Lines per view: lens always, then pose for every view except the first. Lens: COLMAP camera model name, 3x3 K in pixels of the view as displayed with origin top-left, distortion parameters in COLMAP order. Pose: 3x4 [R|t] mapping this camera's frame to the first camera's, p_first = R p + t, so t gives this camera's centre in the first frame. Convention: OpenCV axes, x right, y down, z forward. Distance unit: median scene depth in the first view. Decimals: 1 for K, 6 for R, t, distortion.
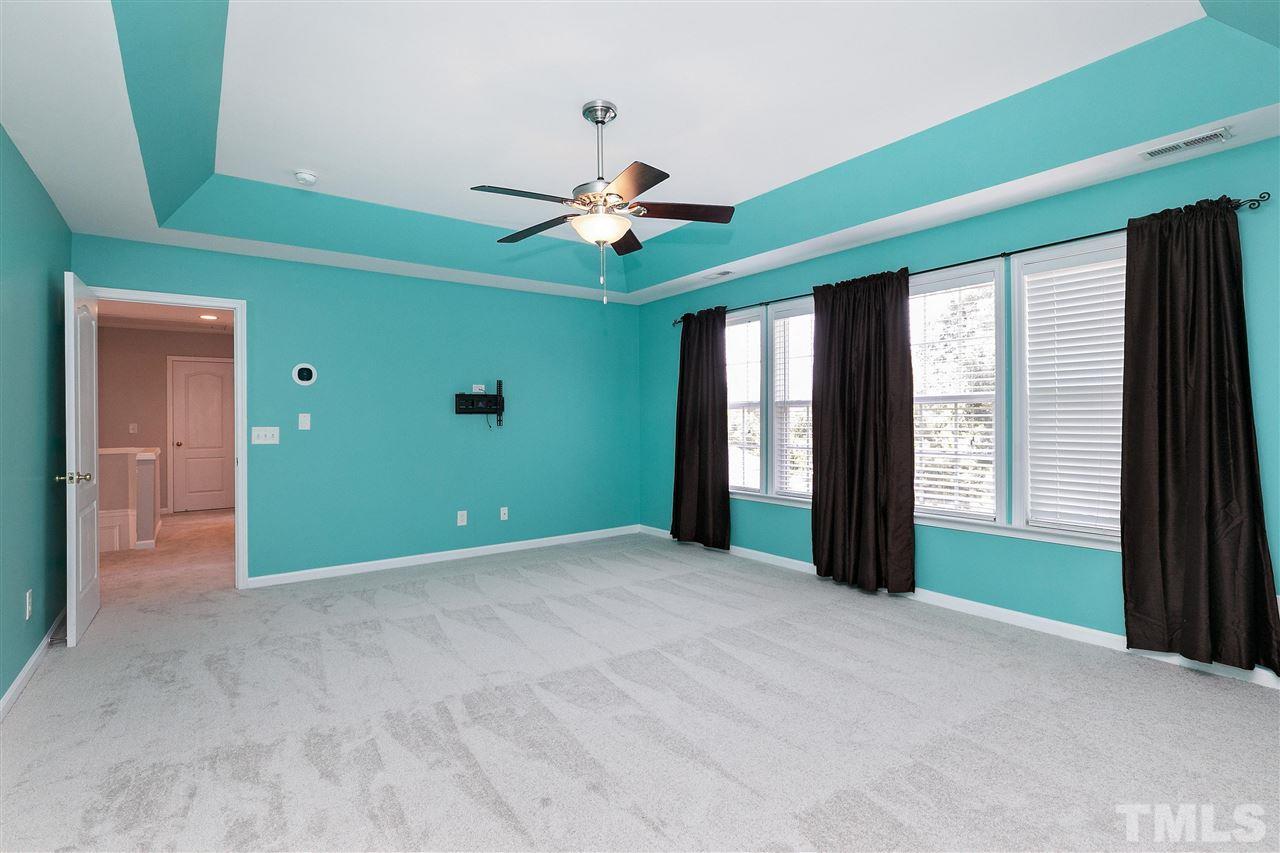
lens RADIAL K [[618.5, 0, 641.1], [0, 618.5, 415.3], [0, 0, 1]] dist [-0.002022, 0.000020]
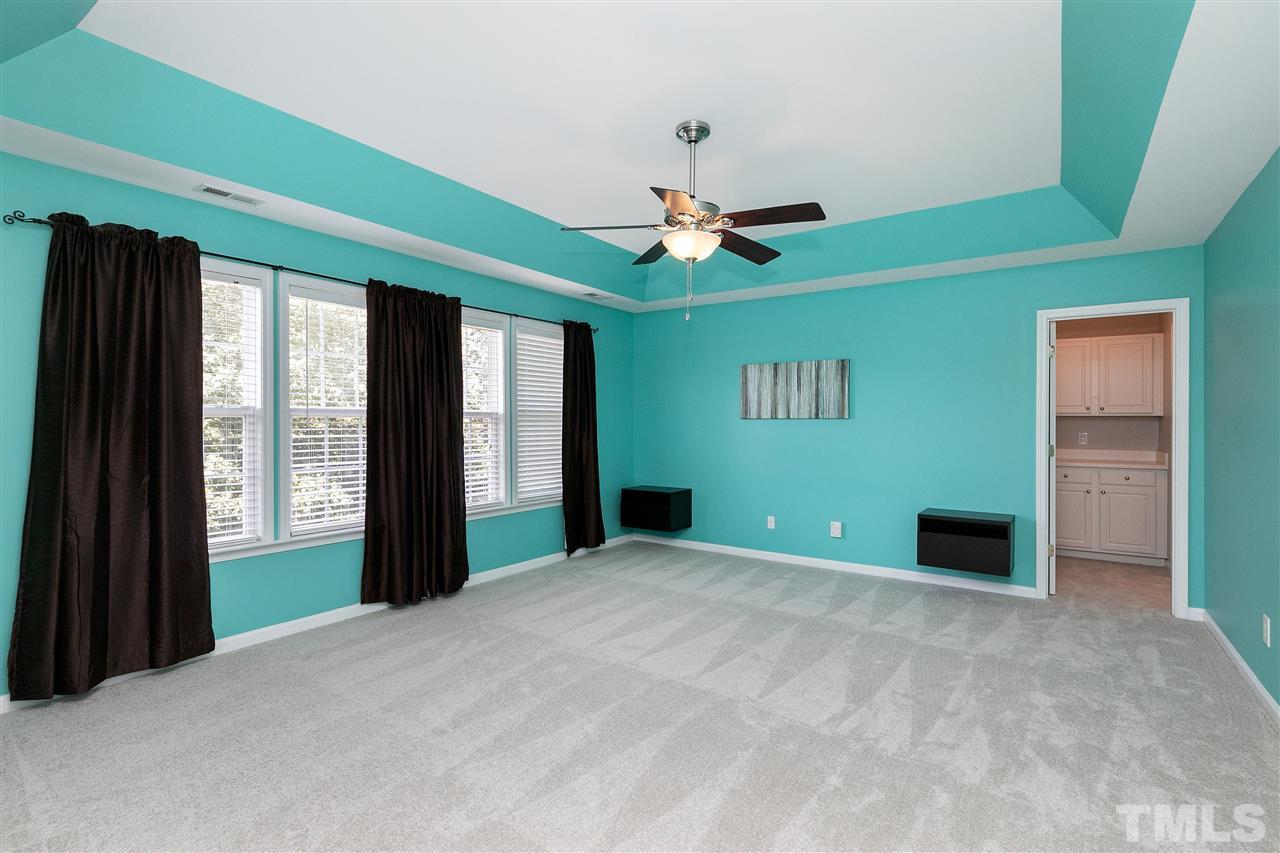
lens RADIAL K [[630.4, 0, 642.7], [0, 630.4, 434.6], [0, 0, 1]] dist [0.042957, -0.000264]
pose [[-0.336505, 0.000058, 0.941682, -0.787966], [0.009171, 0.999953, 0.003216, 0.012129], [-0.941637, 0.009718, -0.336490, 1.084120]]
